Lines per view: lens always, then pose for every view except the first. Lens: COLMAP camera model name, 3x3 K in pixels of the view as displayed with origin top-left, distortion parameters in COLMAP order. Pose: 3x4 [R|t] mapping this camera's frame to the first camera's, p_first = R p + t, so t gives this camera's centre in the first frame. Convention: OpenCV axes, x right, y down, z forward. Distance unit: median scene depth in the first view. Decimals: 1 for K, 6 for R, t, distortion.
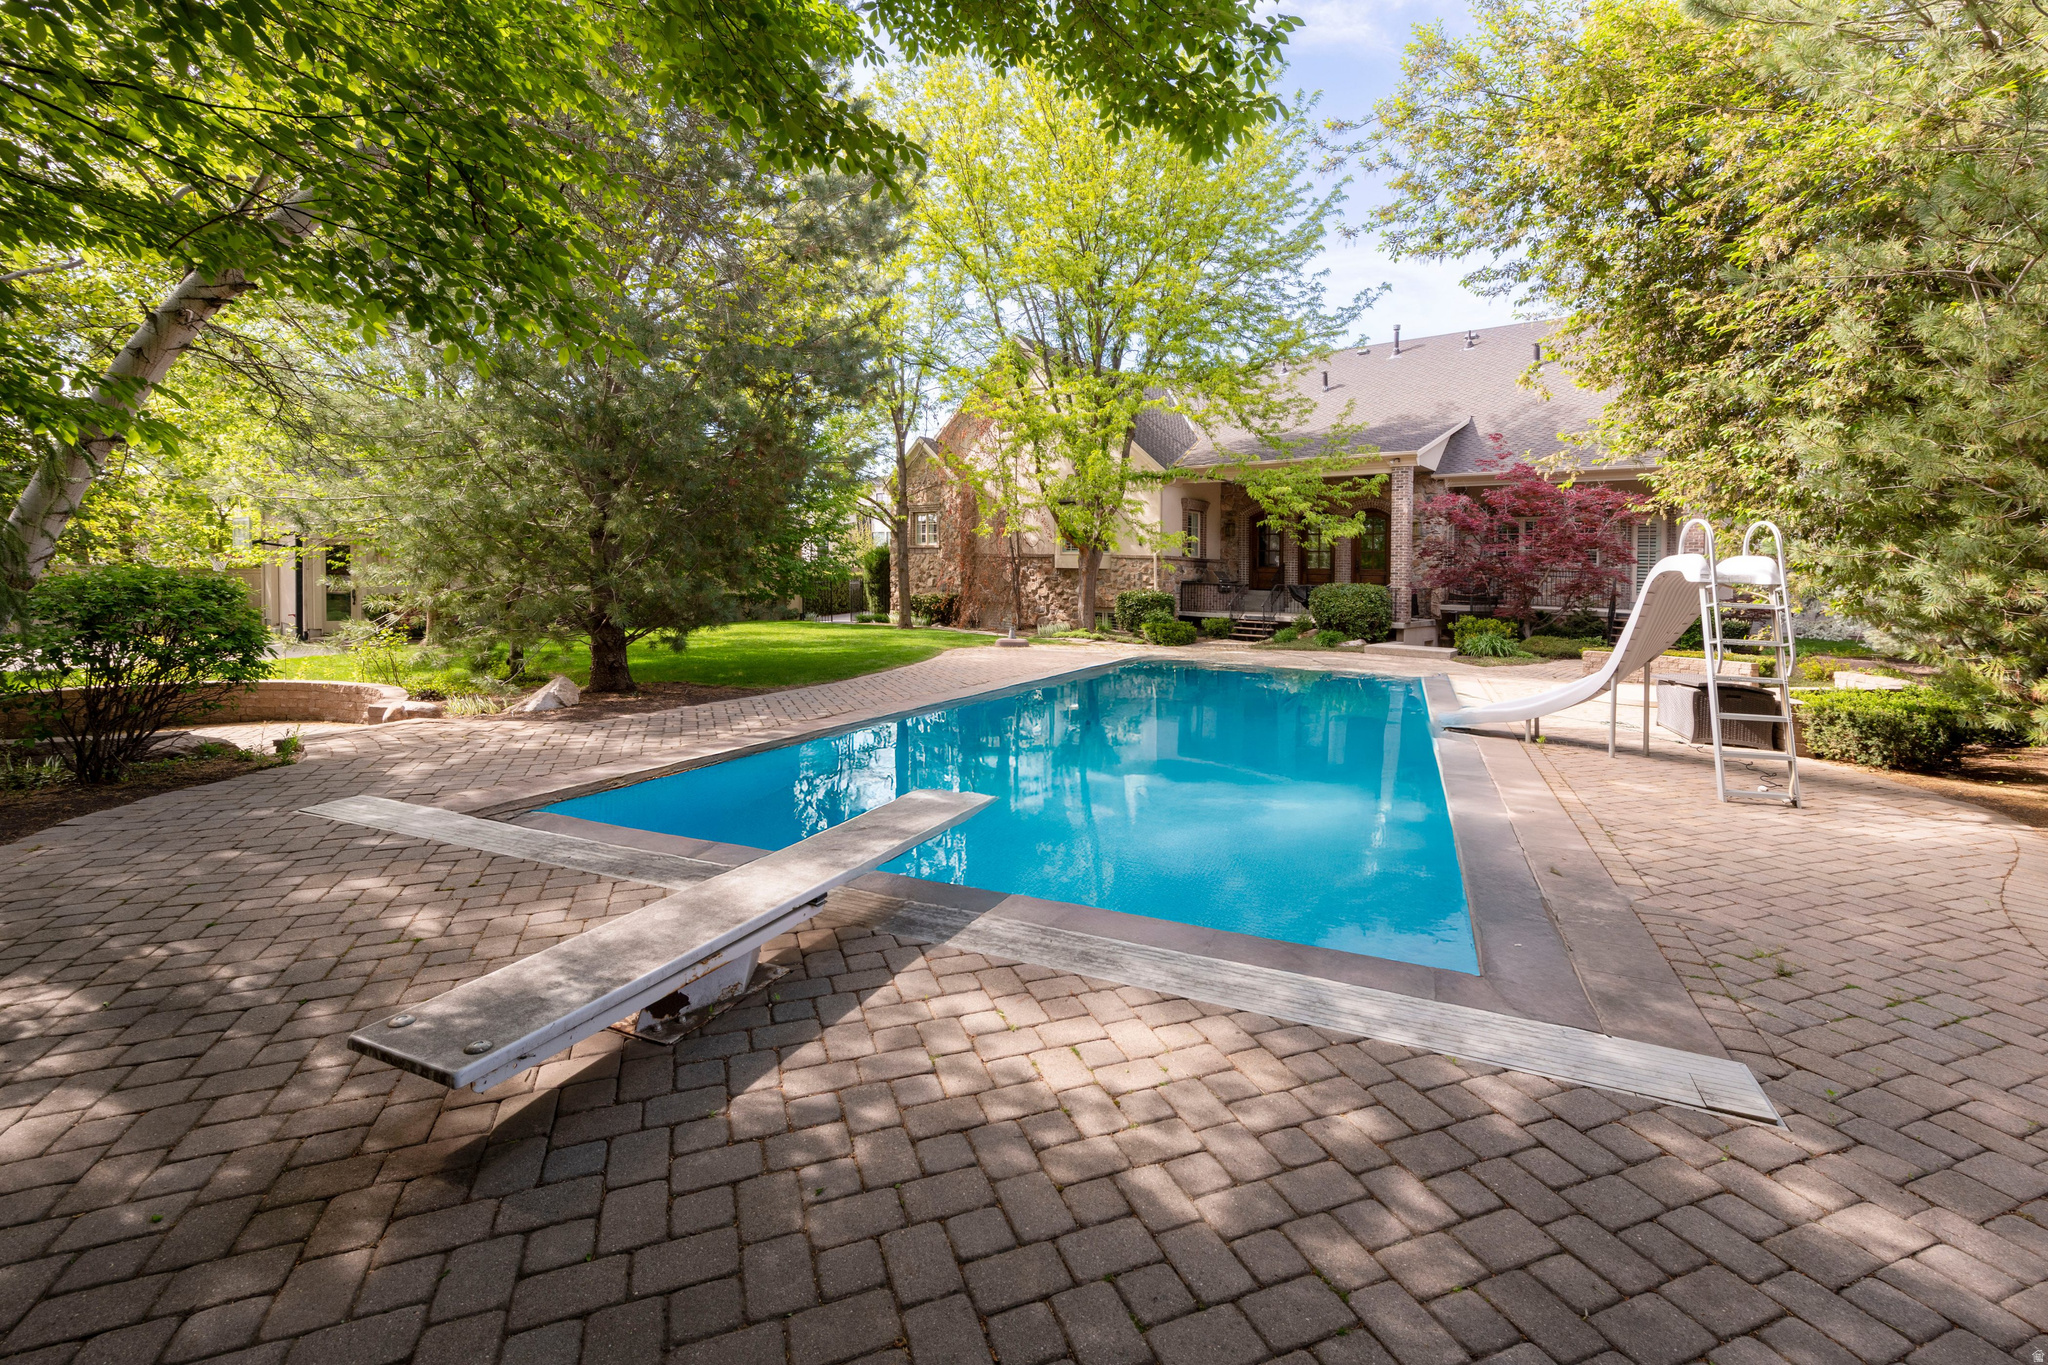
lens RADIAL K [[892.3, 0, 1024.0], [0, 892.3, 682.5], [0, 0, 1]] dist [-0.000894, 0.000044]
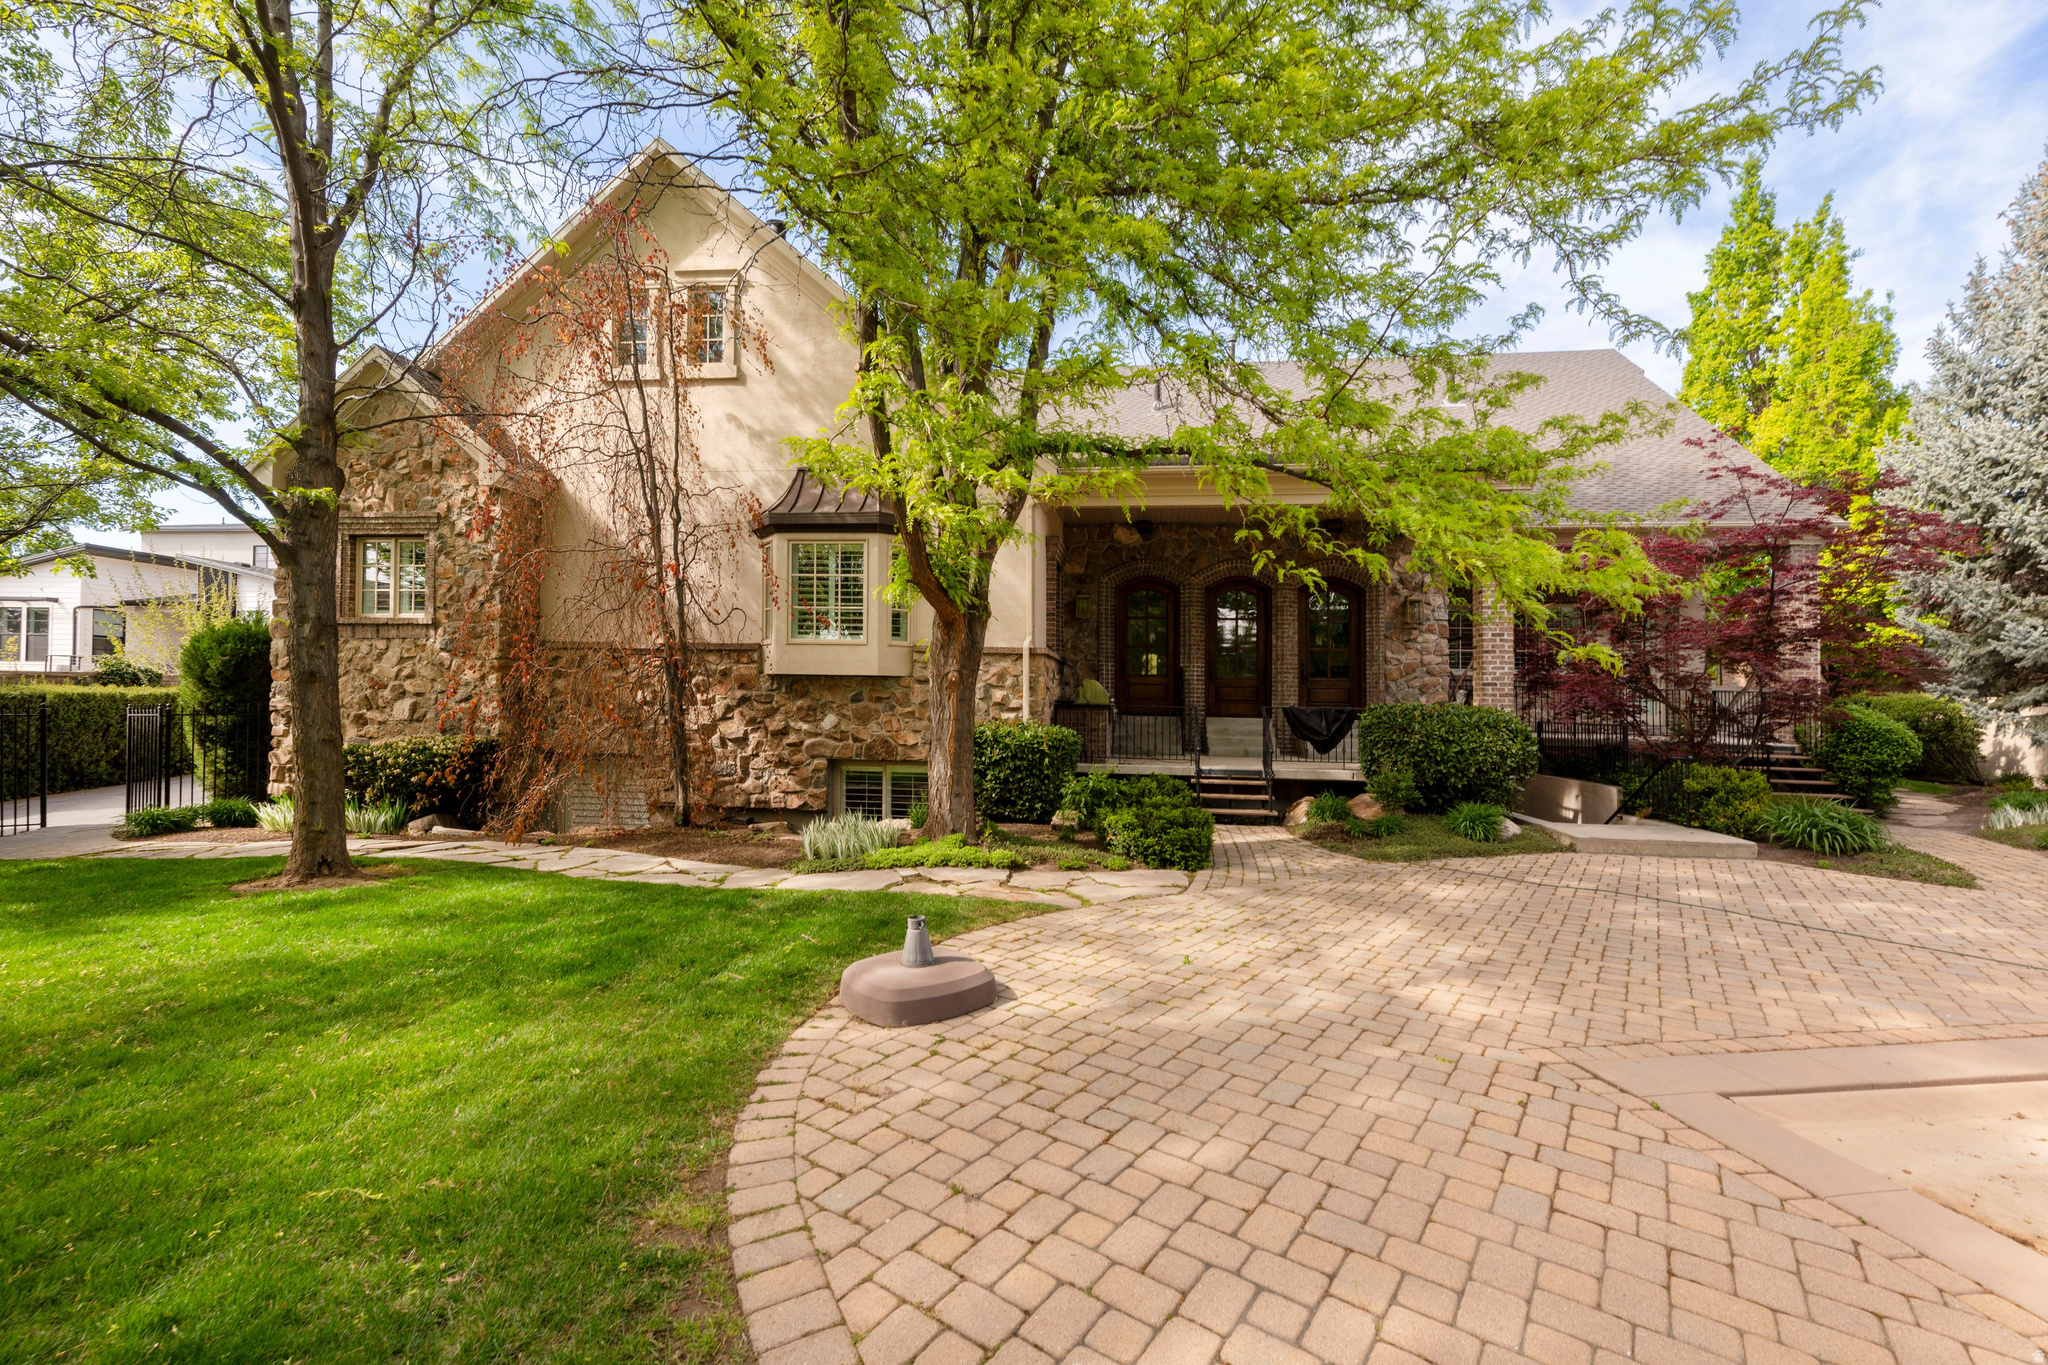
lens RADIAL K [[872.8, 0, 1057.1], [0, 872.8, 673.6], [0, 0, 1]] dist [-0.000794, -0.000257]
pose [[0.839115, 0.002382, 0.543949, -0.075498], [0.068549, 0.991555, -0.110087, -0.068830], [-0.539618, 0.129663, 0.831865, 0.543570]]
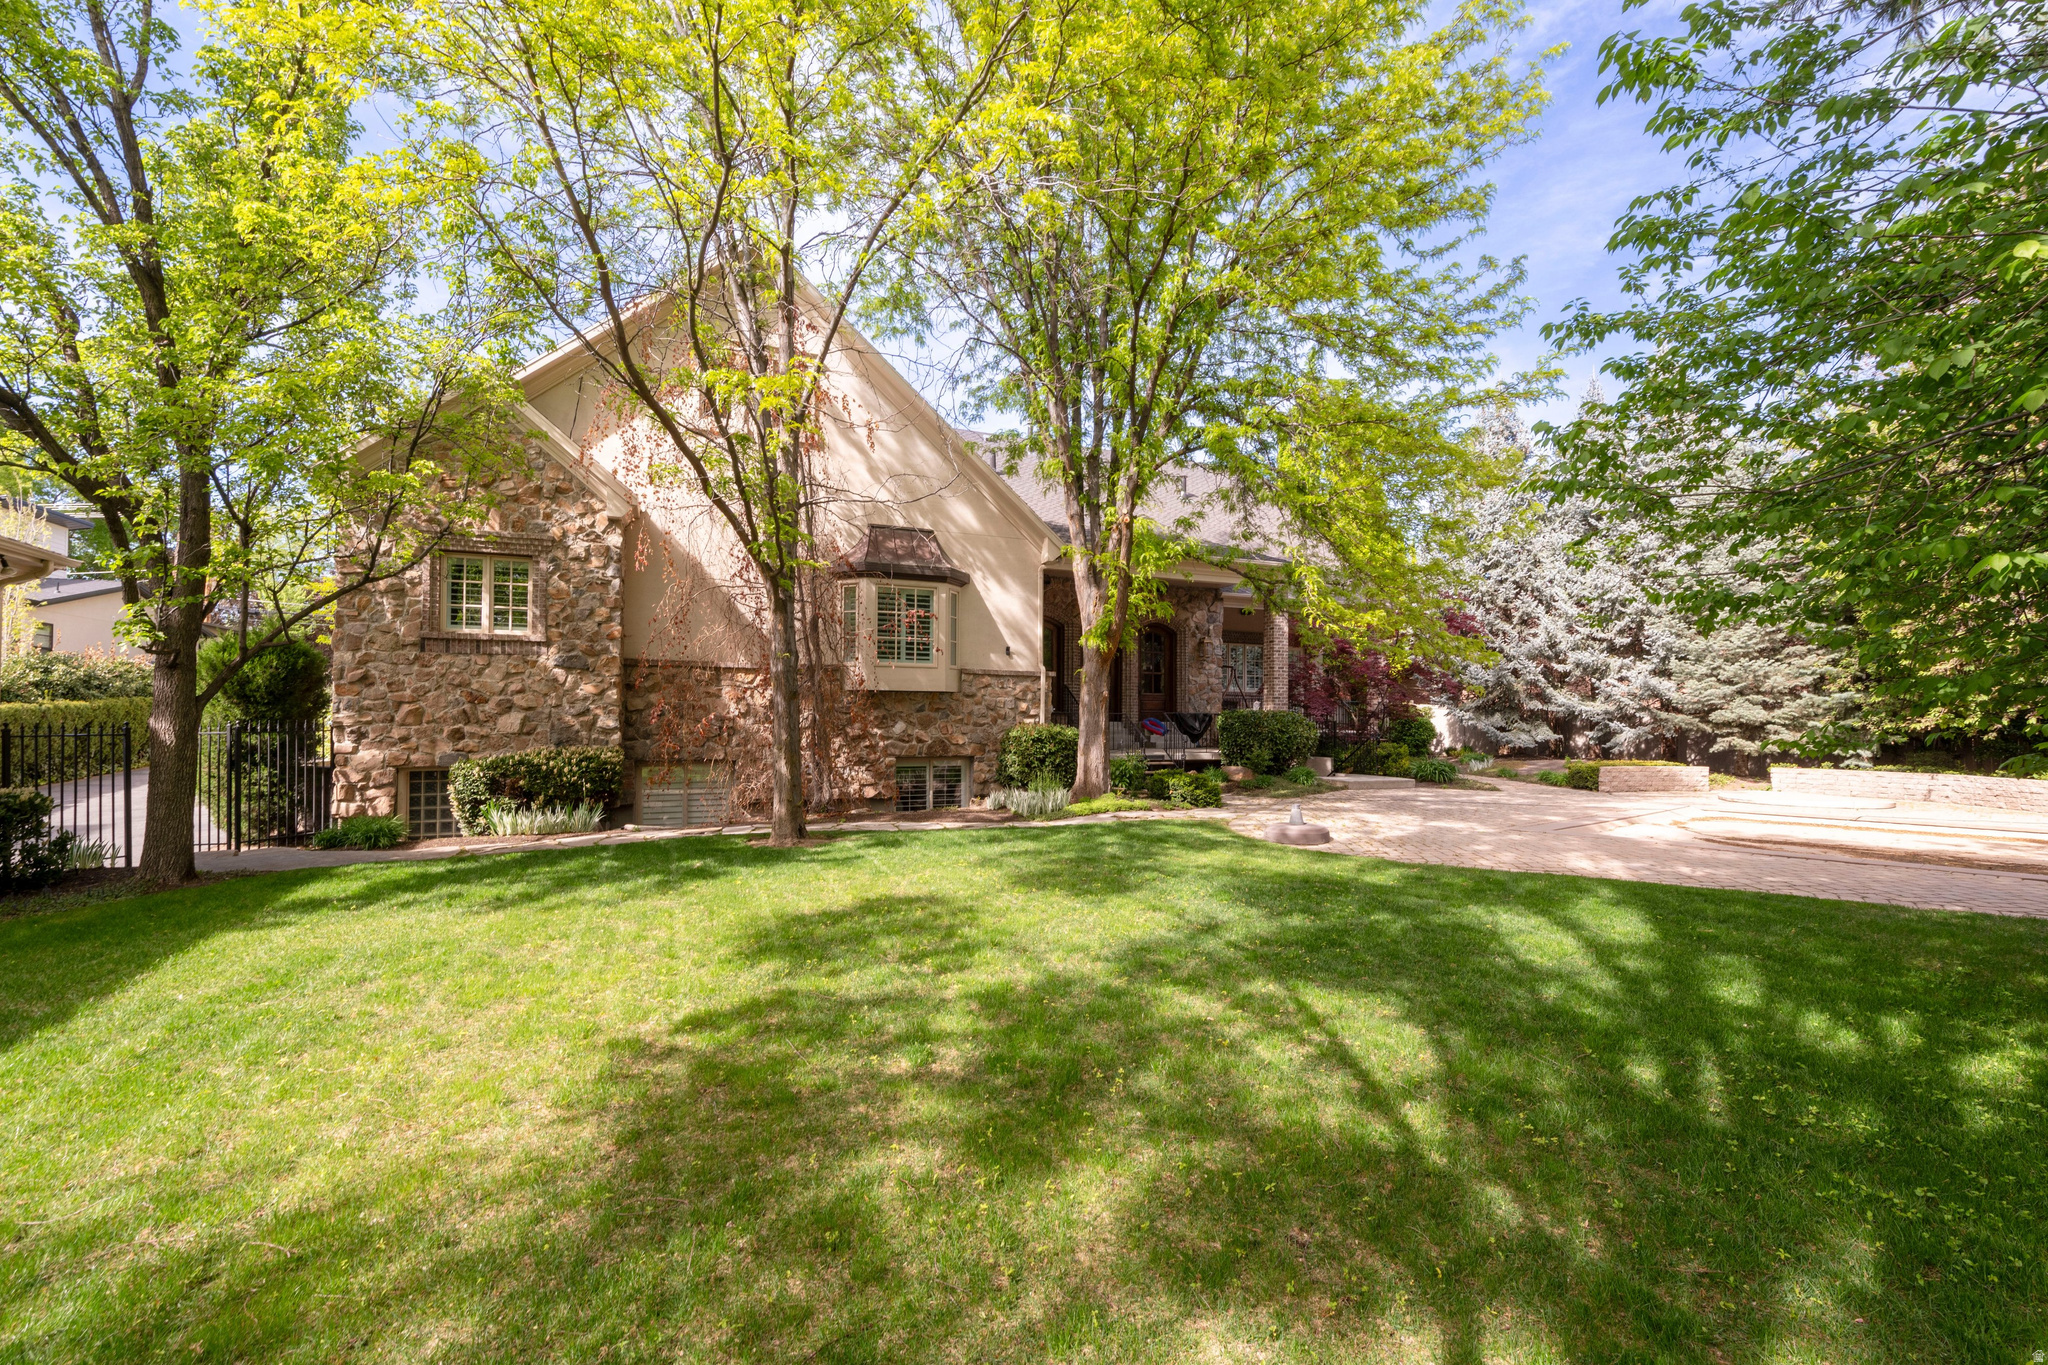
lens RADIAL K [[892.3, 0, 1024.0], [0, 892.3, 682.5], [0, 0, 1]] dist [-0.000894, 0.000044]
pose [[0.469845, 0.003062, 0.882744, -0.378517], [0.103375, 0.992923, -0.058466, -0.086899], [-0.876675, 0.118723, 0.466203, 0.628774]]
